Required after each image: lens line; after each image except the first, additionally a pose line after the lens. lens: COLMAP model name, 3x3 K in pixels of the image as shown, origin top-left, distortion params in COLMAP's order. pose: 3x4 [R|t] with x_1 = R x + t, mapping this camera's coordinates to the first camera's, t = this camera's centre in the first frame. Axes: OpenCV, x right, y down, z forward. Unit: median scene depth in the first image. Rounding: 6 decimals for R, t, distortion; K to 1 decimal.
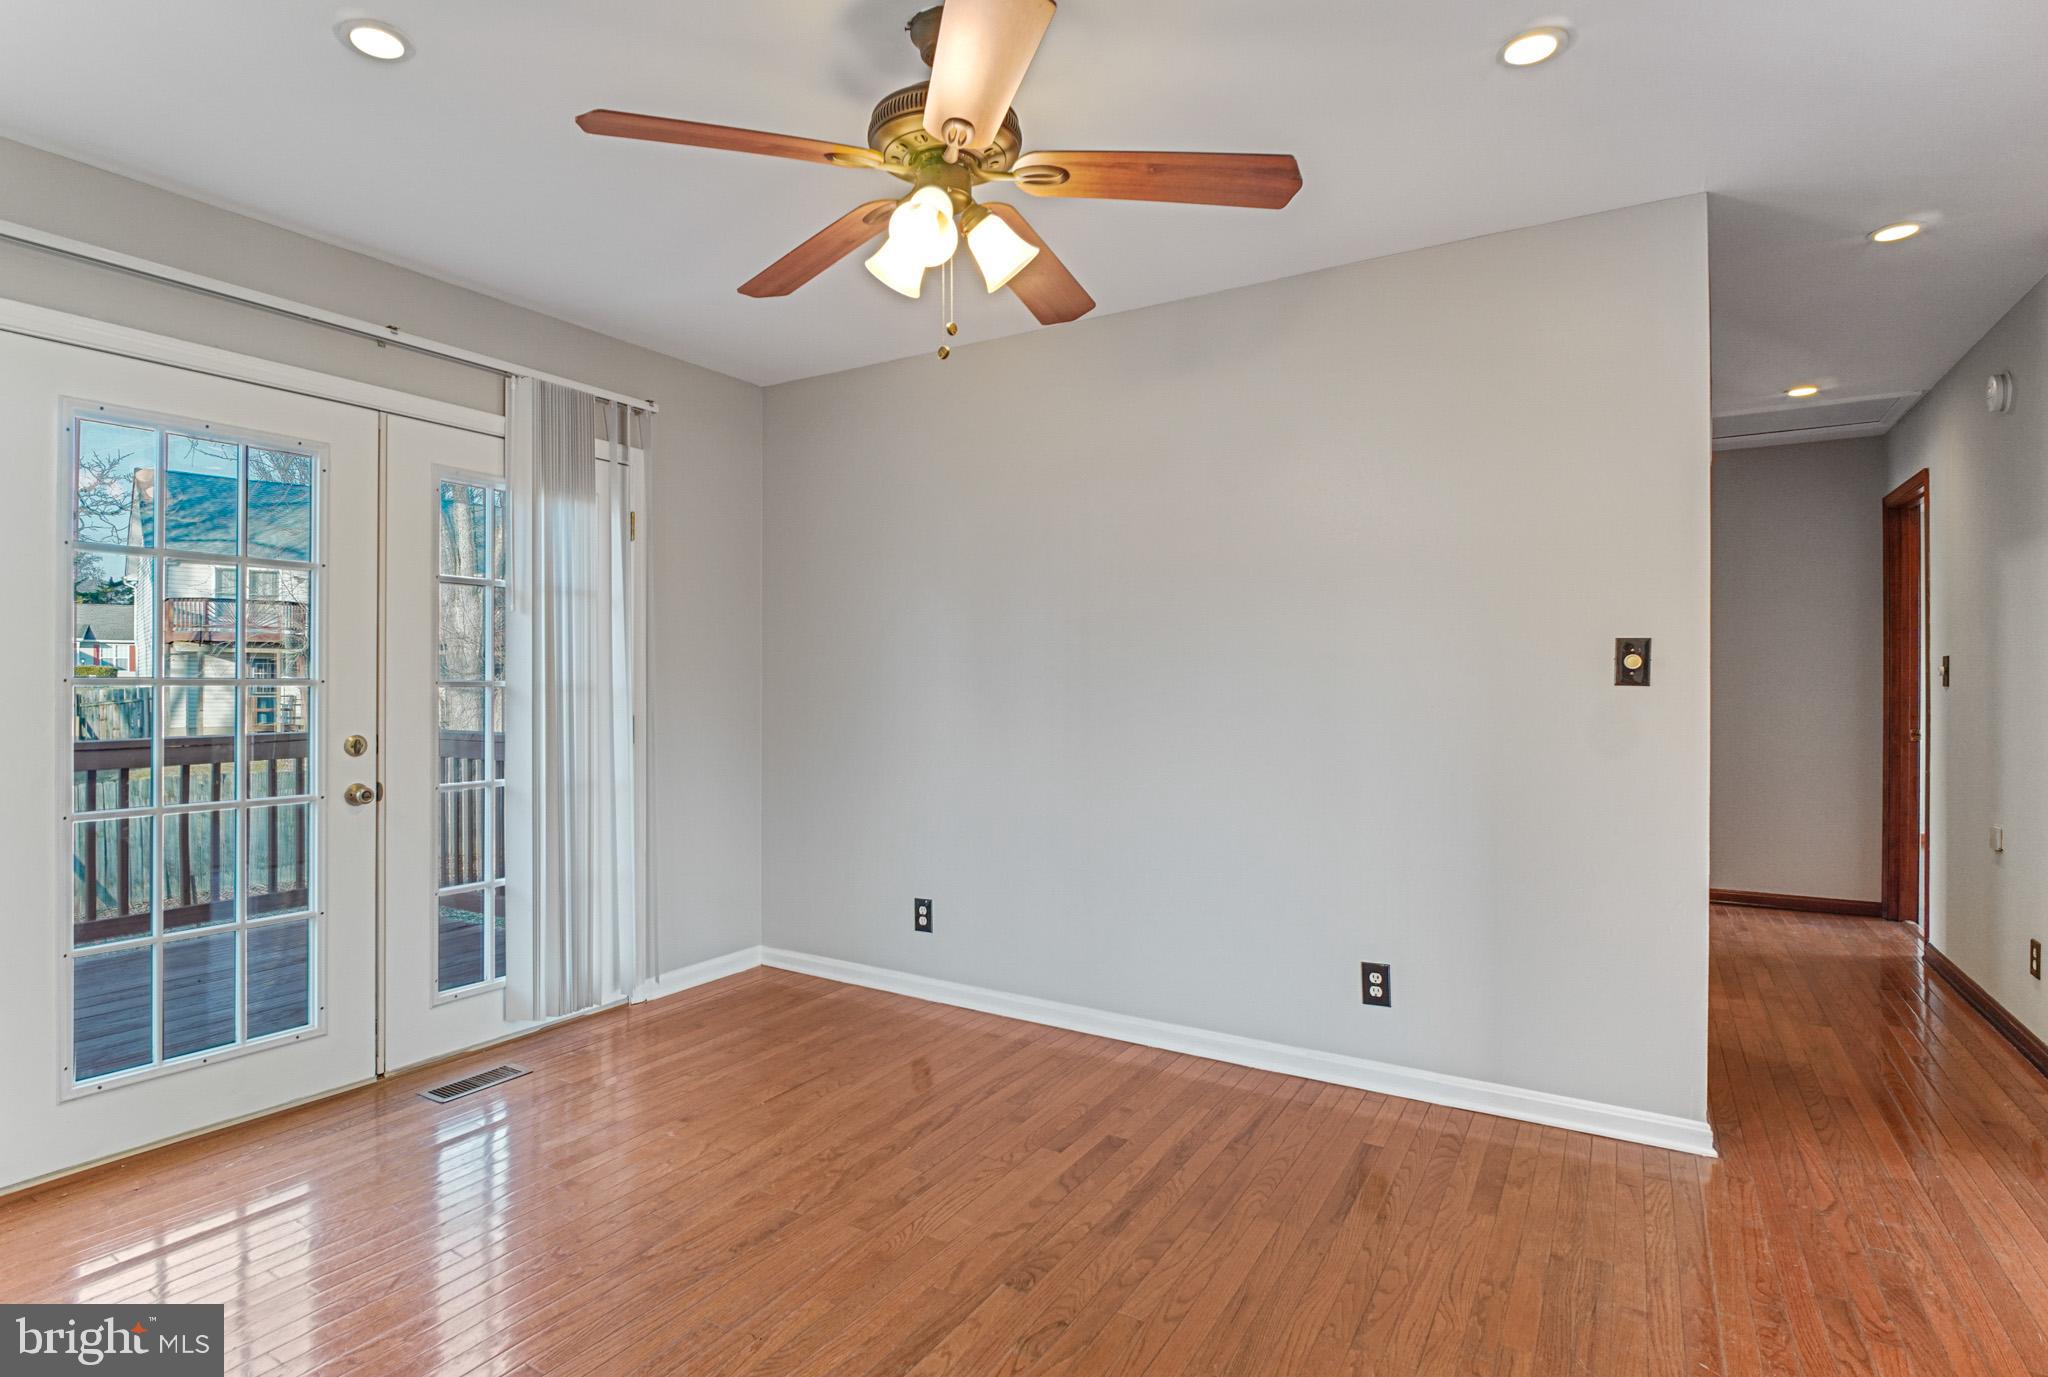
lens RADIAL K [[1014.2, 0, 970.6], [0, 1014.2, 680.9], [0, 0, 1]] dist [-0.000992, -0.000052]
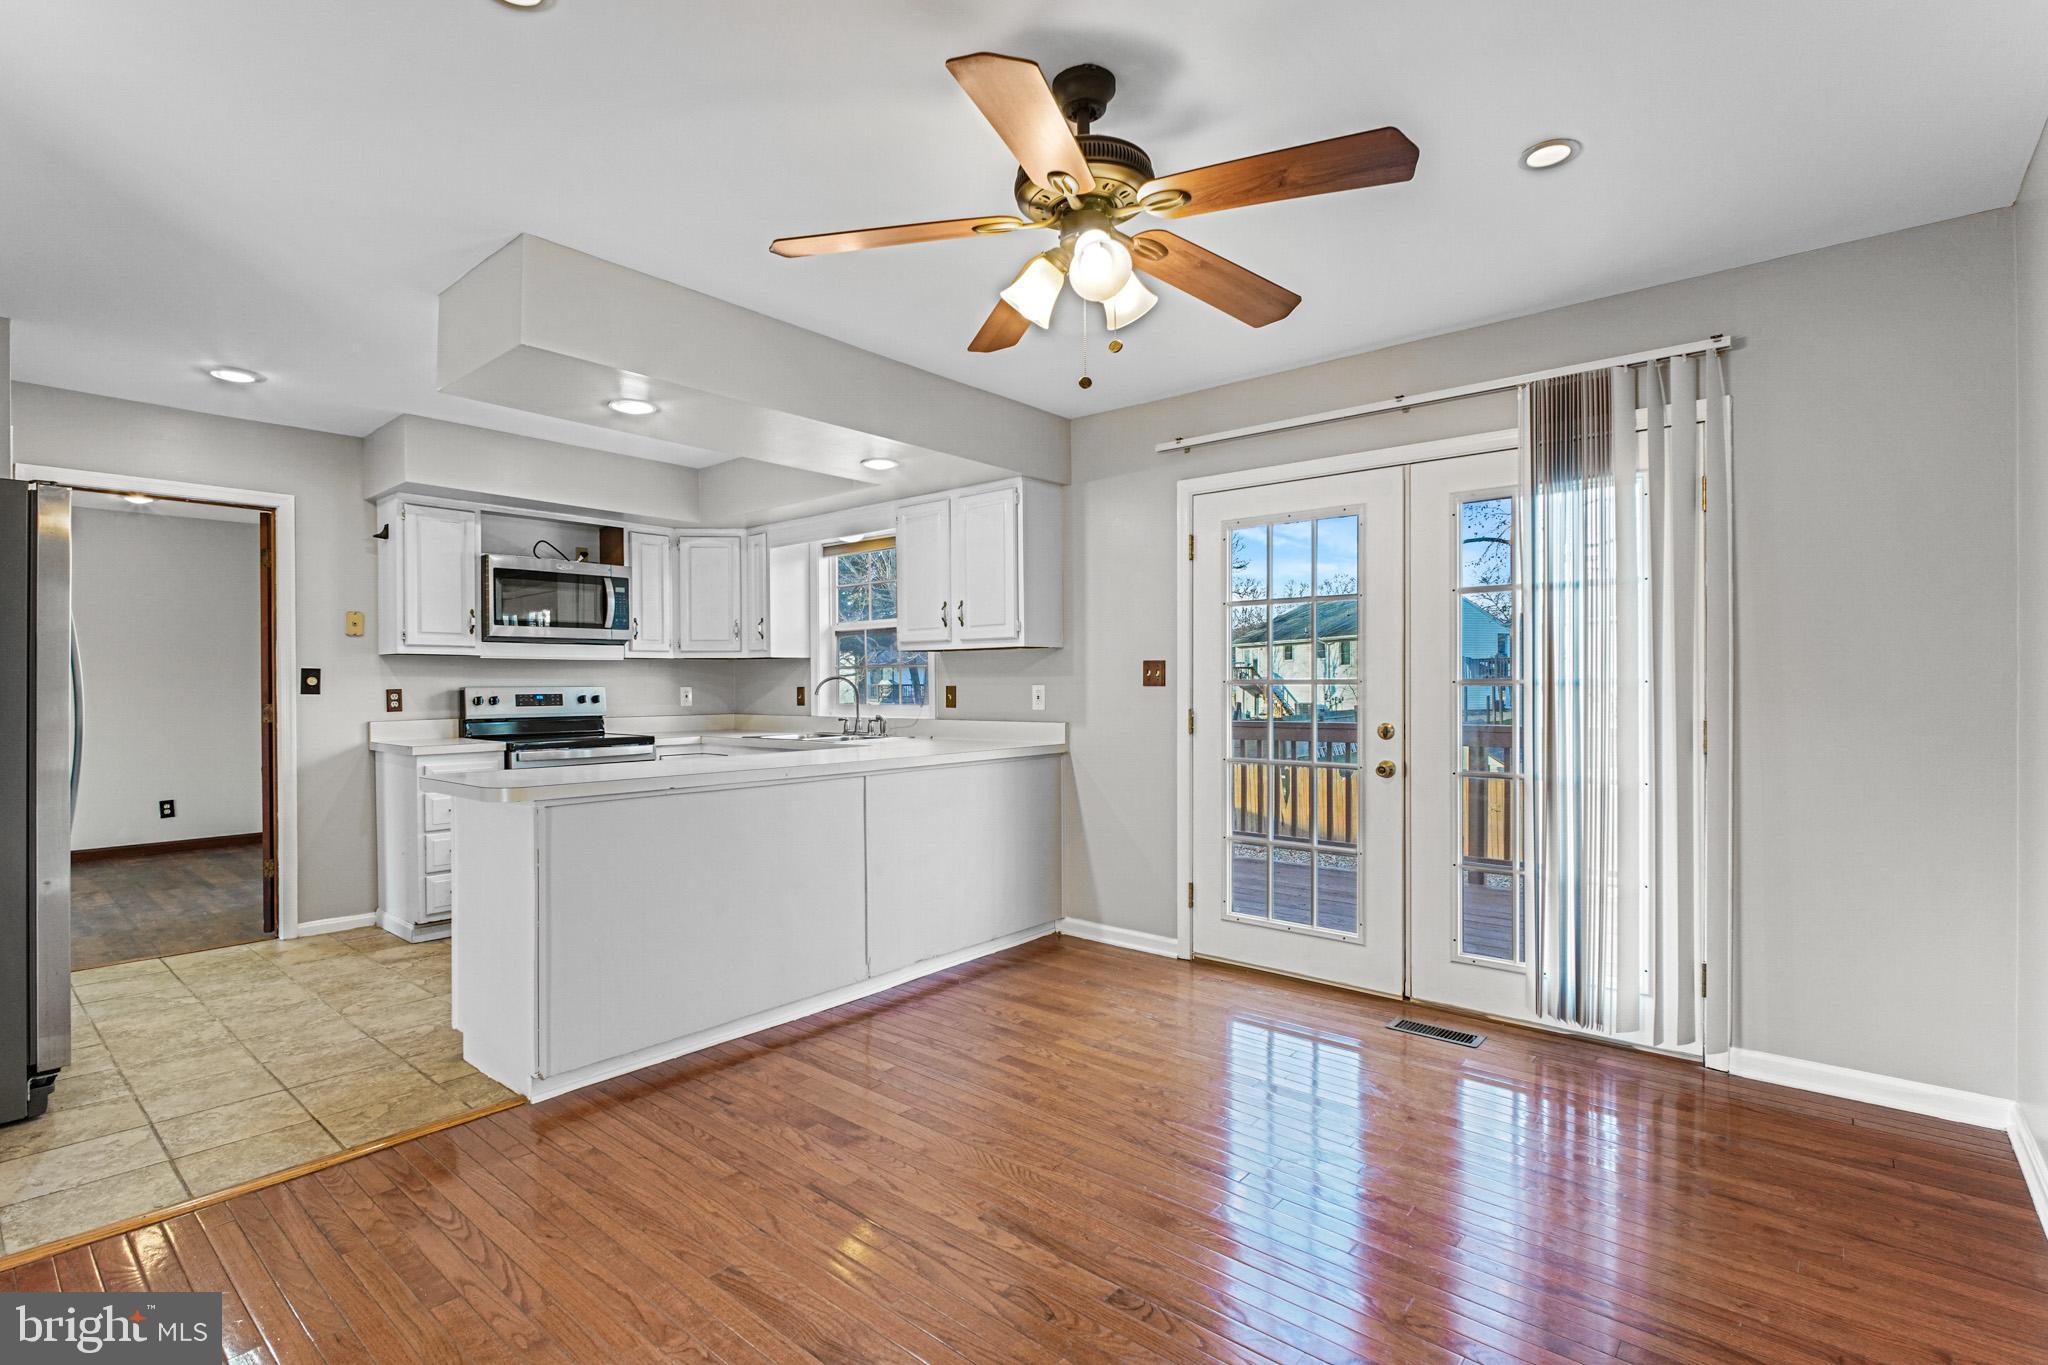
lens RADIAL K [[955.0, 0, 1024.0], [0, 955.0, 682.5], [0, 0, 1]] dist [0.002977, -0.000563]
pose [[-0.114901, -0.001147, -0.993376, 0.583534], [0.007489, 0.999970, -0.002021, 0.000429], [0.993349, -0.007671, -0.114889, 0.608931]]
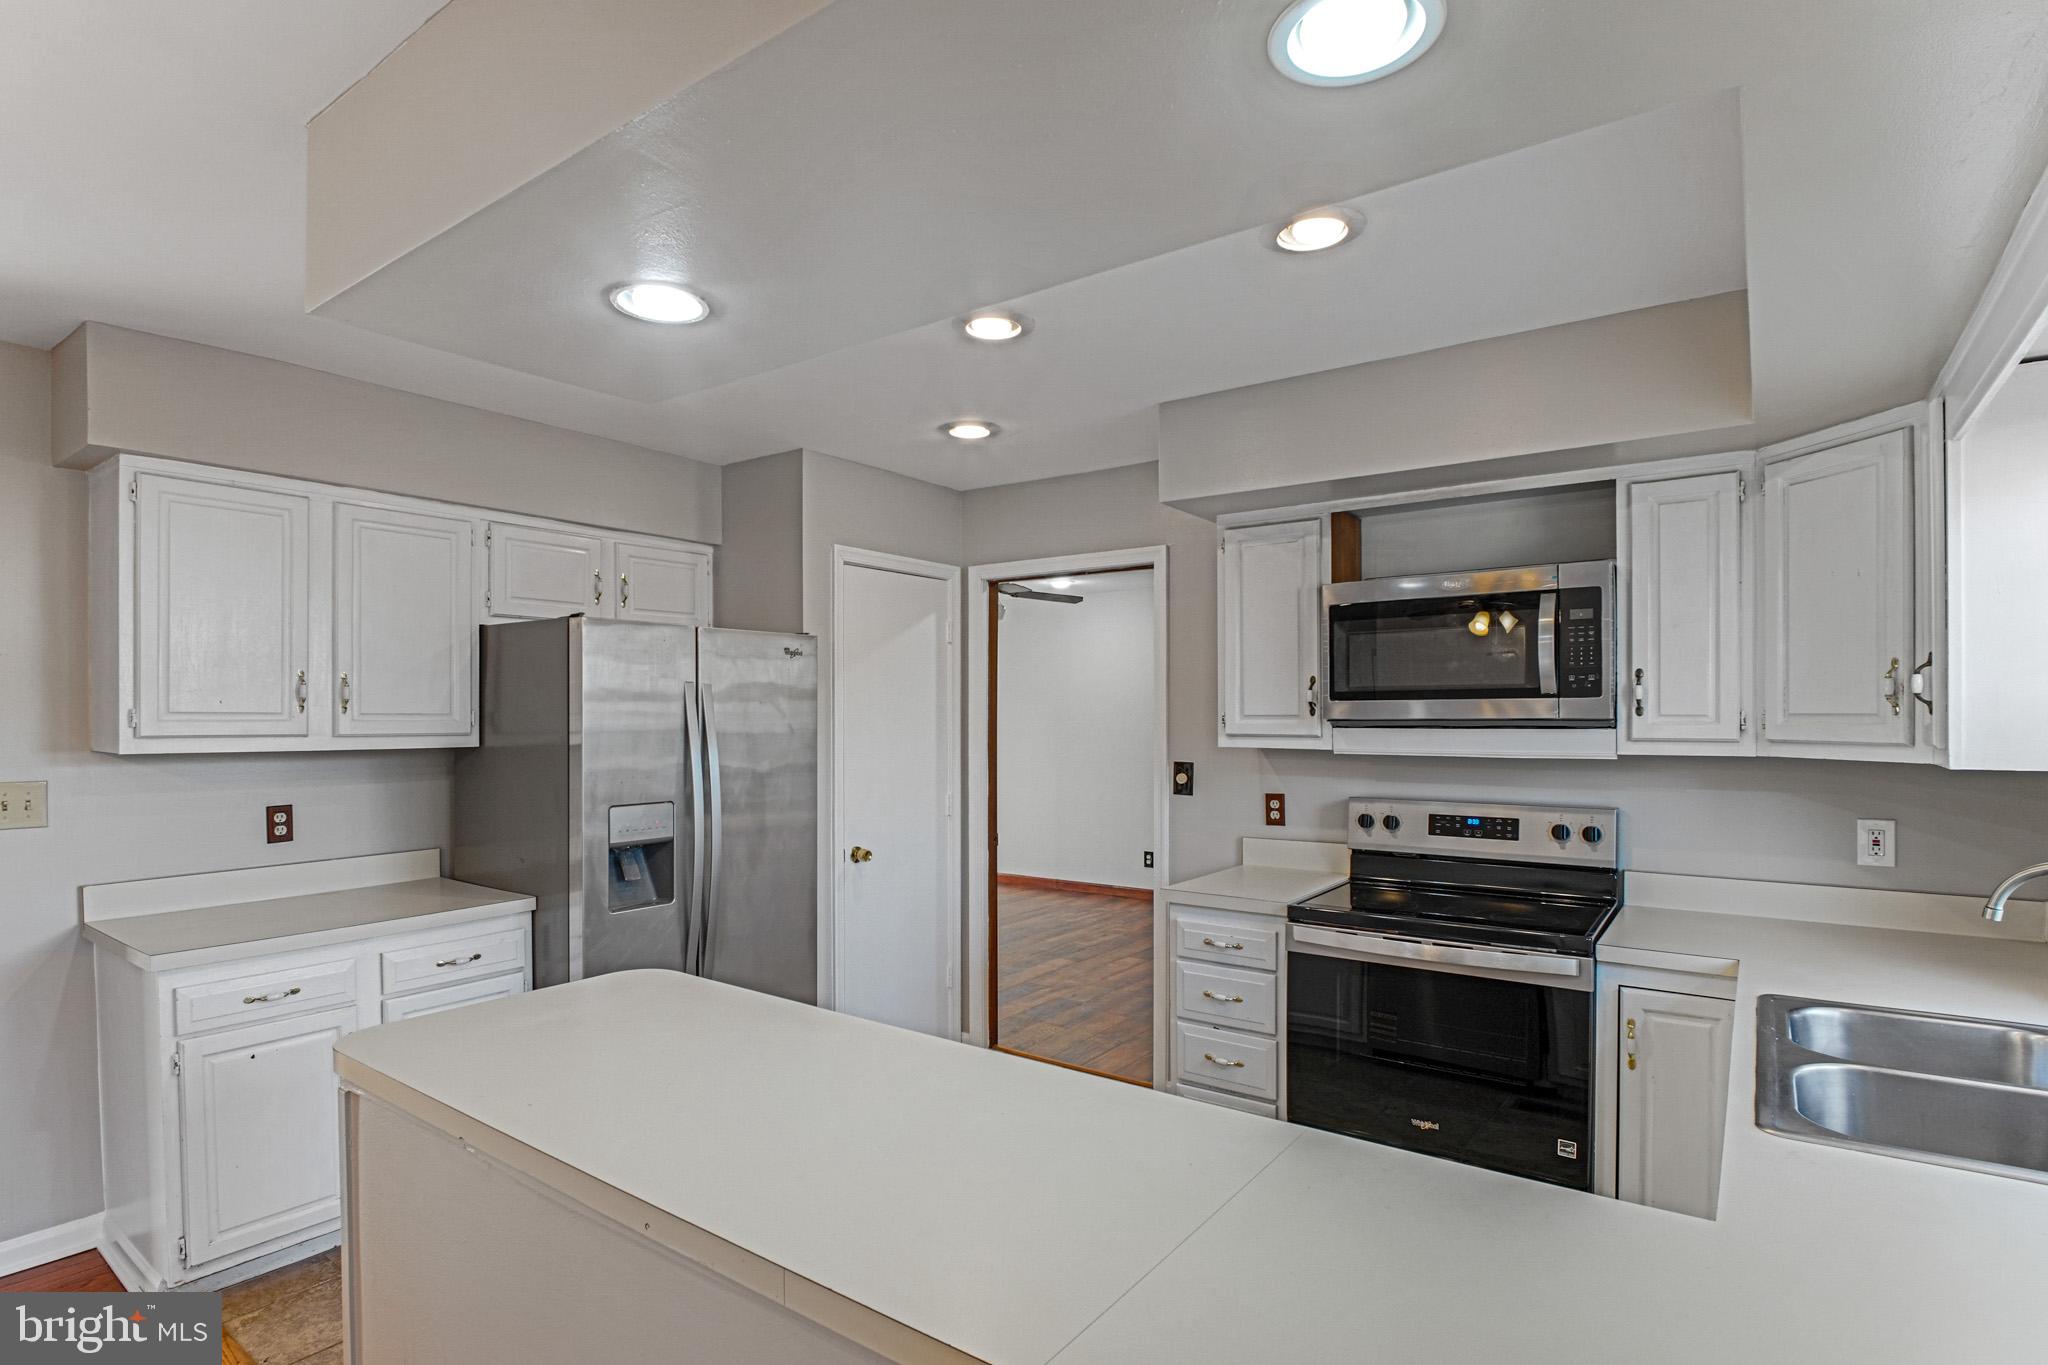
lens RADIAL K [[1014.3, 0, 990.3], [0, 1014.3, 717.1], [0, 0, 1]] dist [-0.000512, -0.014058]
pose [[-0.998015, 0.000432, 0.062976, -0.512368], [0.000565, 0.999998, 0.002102, -0.082978], [-0.062975, 0.002133, -0.998013, 0.587115]]
